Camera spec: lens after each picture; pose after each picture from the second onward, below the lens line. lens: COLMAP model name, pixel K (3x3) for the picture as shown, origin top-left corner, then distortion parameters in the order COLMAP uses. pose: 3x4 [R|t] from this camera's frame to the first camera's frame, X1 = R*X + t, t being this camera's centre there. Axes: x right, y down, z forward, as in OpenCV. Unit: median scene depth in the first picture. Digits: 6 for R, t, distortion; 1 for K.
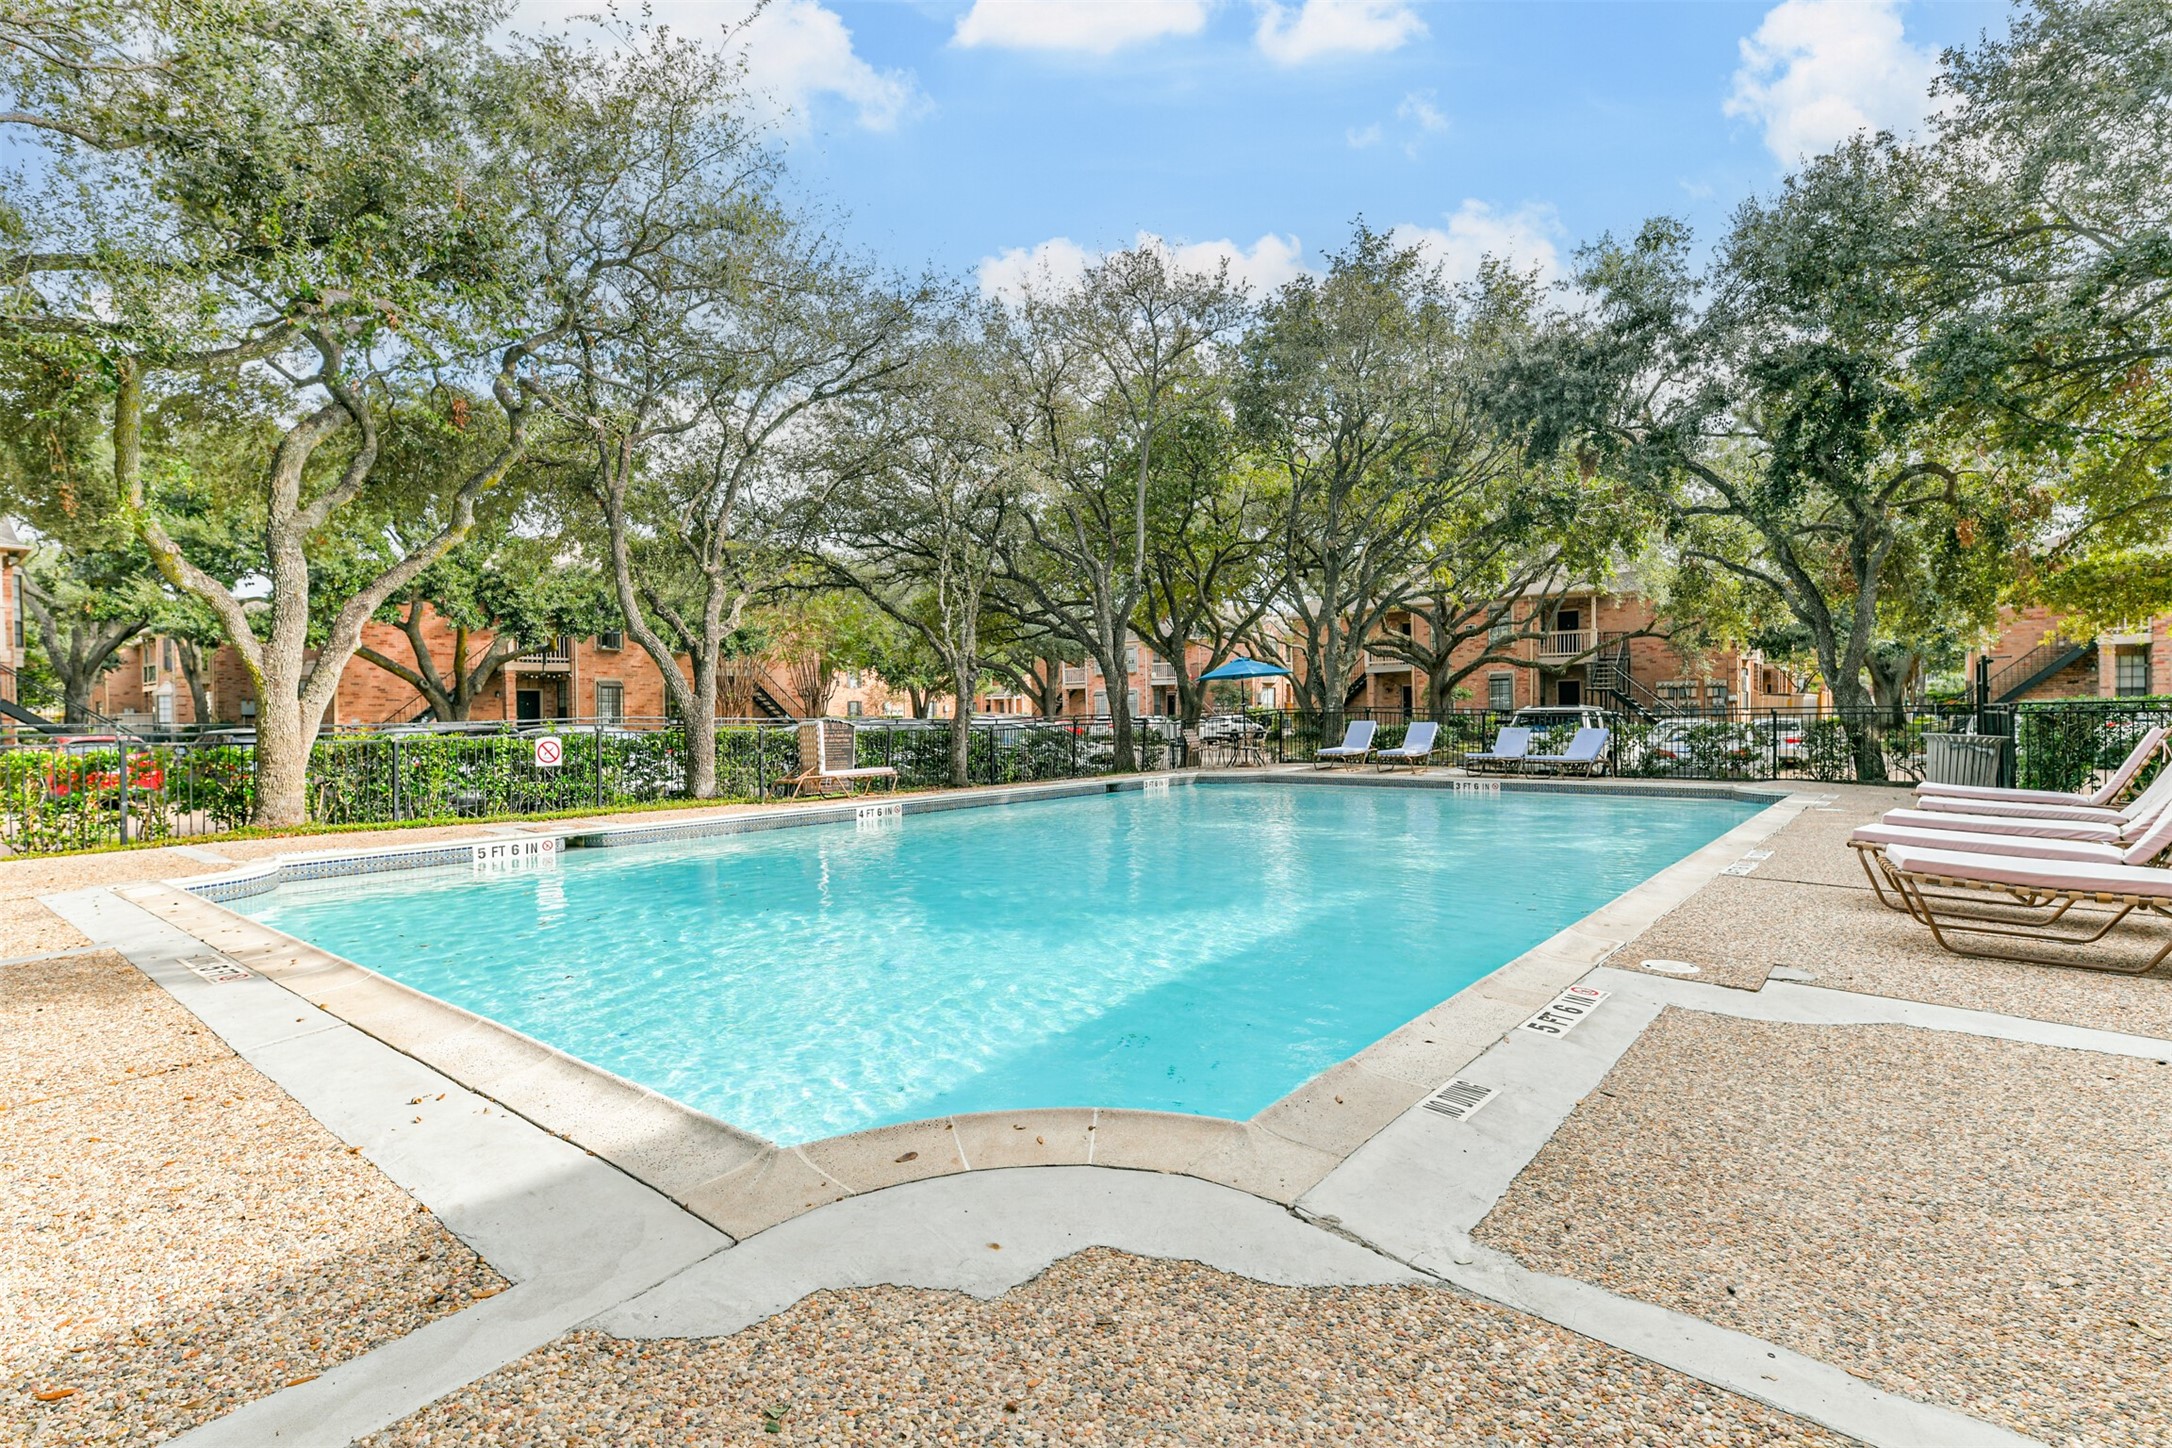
lens RADIAL K [[1009.8, 0, 1089.1], [0, 1009.8, 715.6], [0, 0, 1]] dist [0.022589, -0.002190]
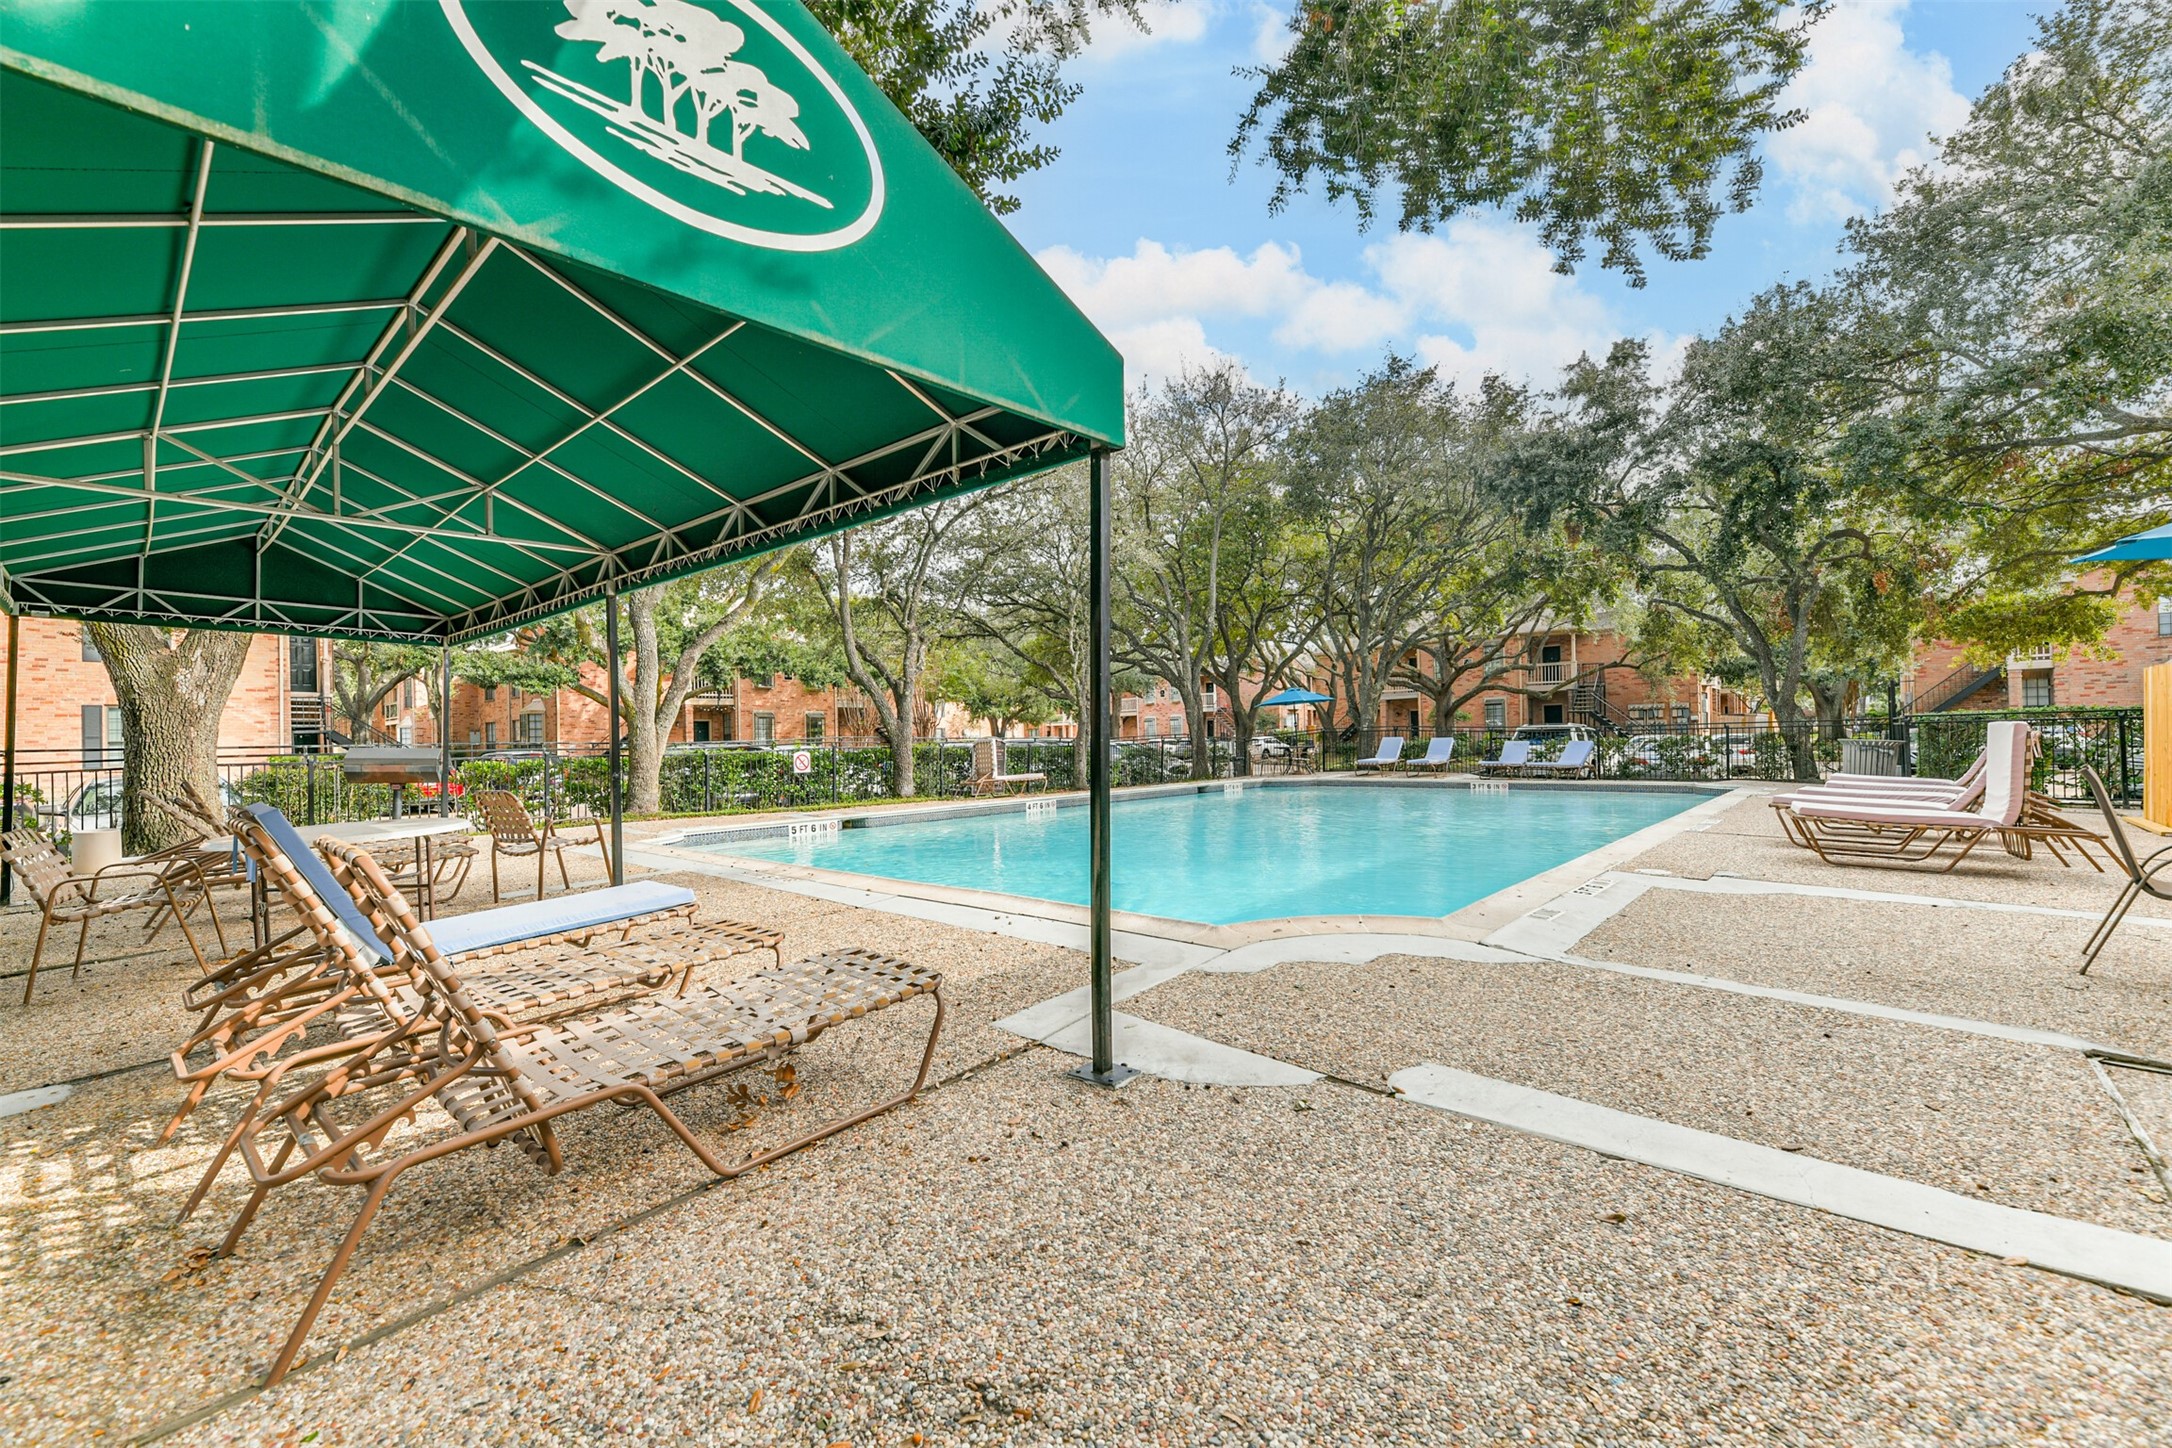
lens RADIAL K [[878.5, 0, 1083.5], [0, 878.5, 729.9], [0, 0, 1]] dist [0.009549, 0.000829]
pose [[0.999057, -0.008879, -0.042497, -0.073053], [0.008385, 0.999895, -0.011790, 0.006541], [0.042597, 0.011422, 0.999027, -0.119392]]
